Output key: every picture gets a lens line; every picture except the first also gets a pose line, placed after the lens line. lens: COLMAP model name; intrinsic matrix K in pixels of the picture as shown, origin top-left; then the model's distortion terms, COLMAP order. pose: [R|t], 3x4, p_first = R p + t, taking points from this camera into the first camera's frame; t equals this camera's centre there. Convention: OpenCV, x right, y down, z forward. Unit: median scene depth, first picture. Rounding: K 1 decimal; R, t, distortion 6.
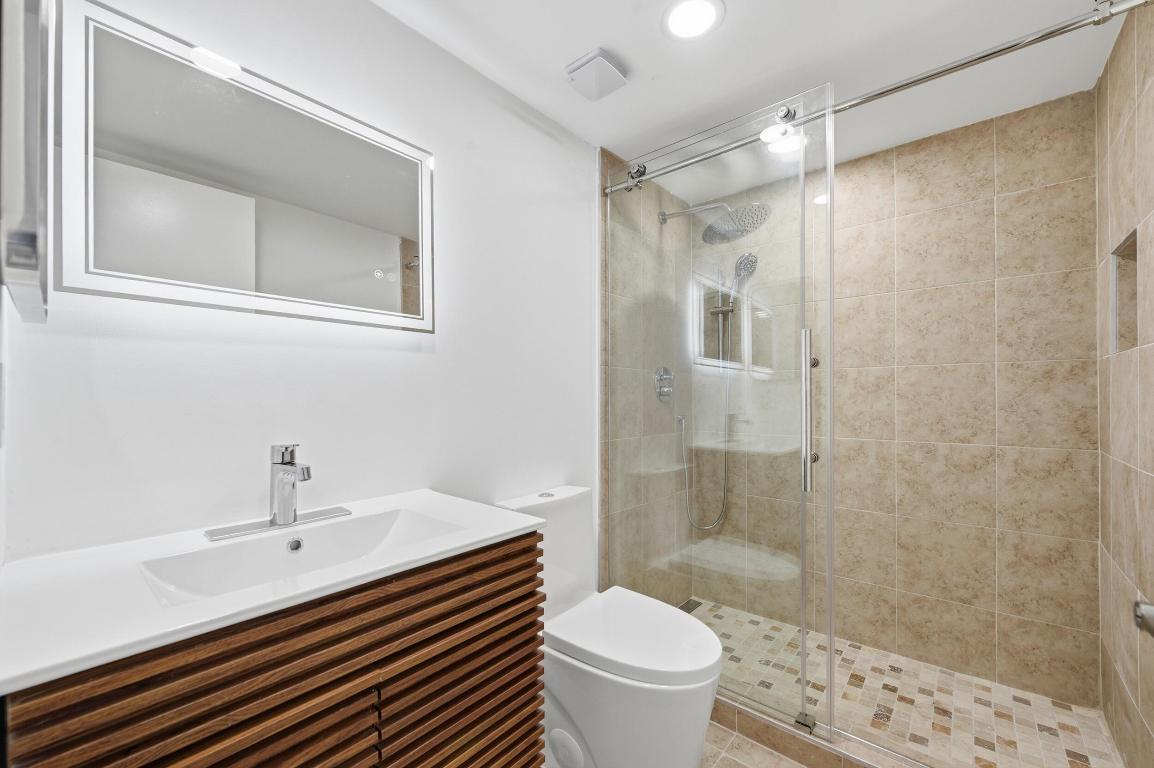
lens RADIAL K [[460.4, 0, 575.5], [0, 460.4, 392.0], [0, 0, 1]] dist [-0.001417, -0.000534]
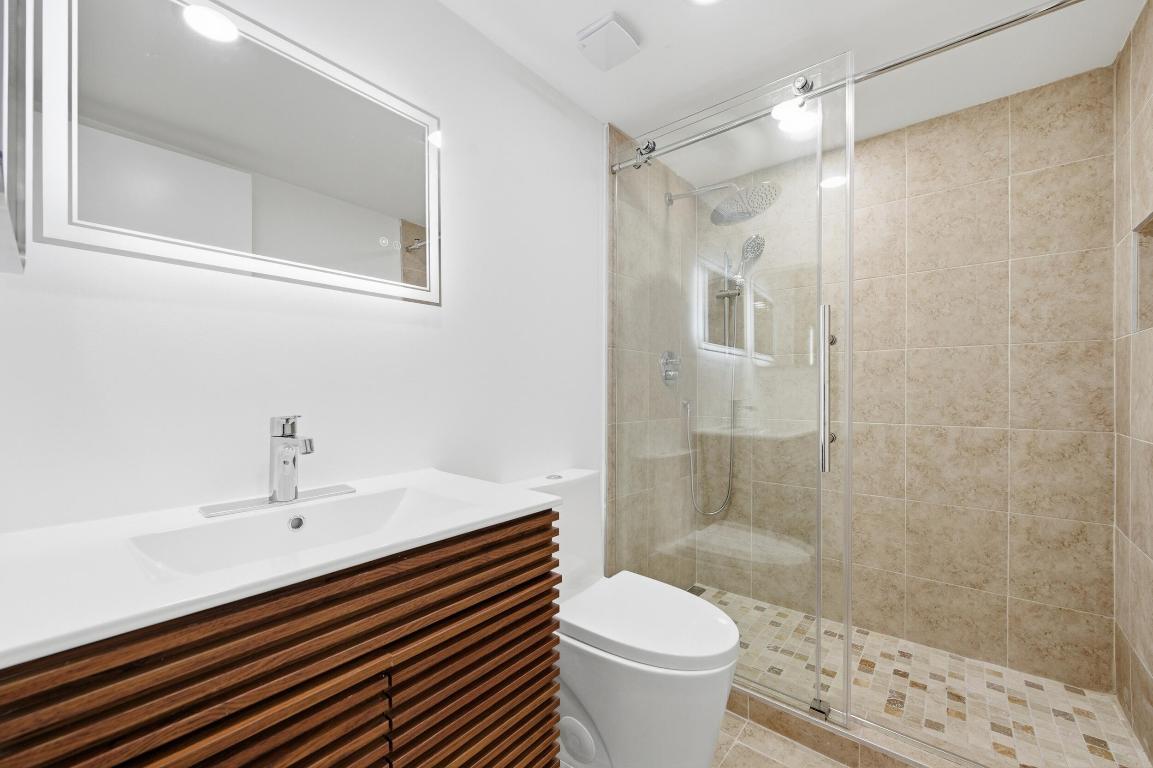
lens RADIAL K [[454.0, 0, 574.4], [0, 454.0, 387.6], [0, 0, 1]] dist [-0.002357, -0.000369]
pose [[0.999925, 0.003553, 0.011757, -0.027660], [-0.003603, 0.999984, 0.004296, 0.025788], [-0.011742, -0.004338, 0.999922, 0.035182]]
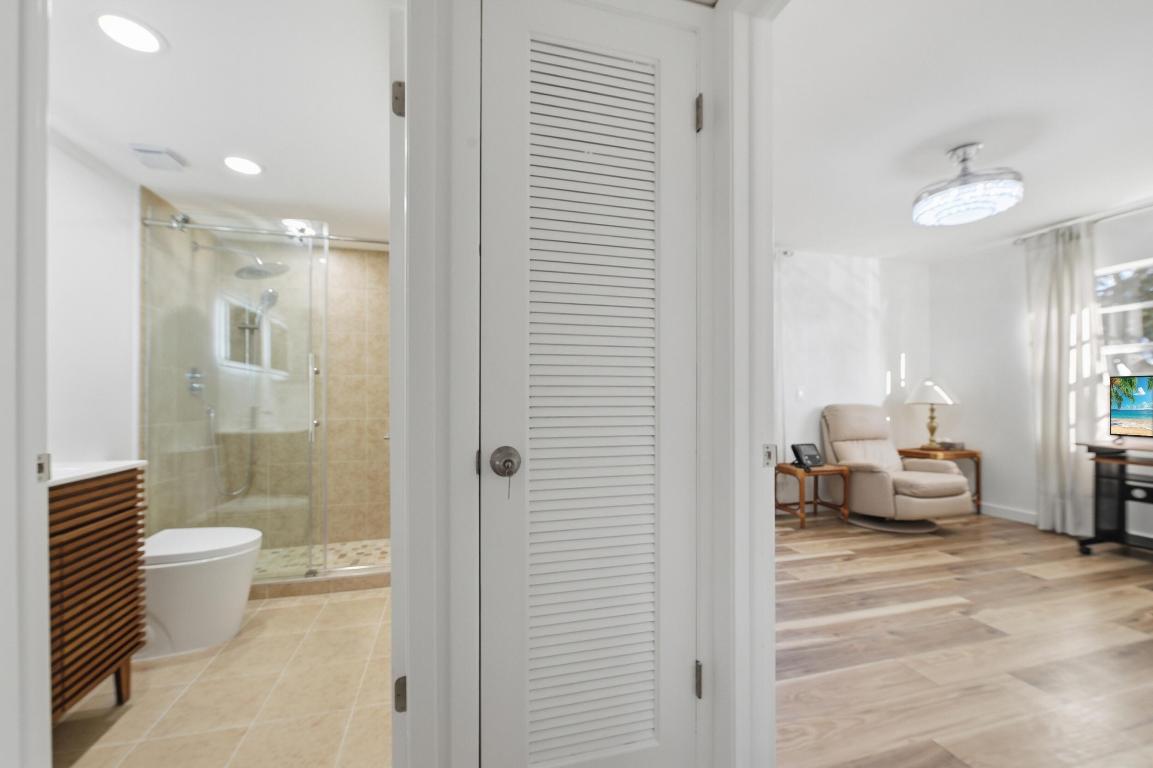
lens RADIAL K [[461.3, 0, 576.9], [0, 461.3, 400.0], [0, 0, 1]] dist [-0.001035, -0.000207]
pose [[0.560896, 0.001887, 0.827884, -0.308292], [-0.007792, 0.999965, 0.003000, 0.026432], [-0.827849, -0.008133, 0.560892, -0.650657]]
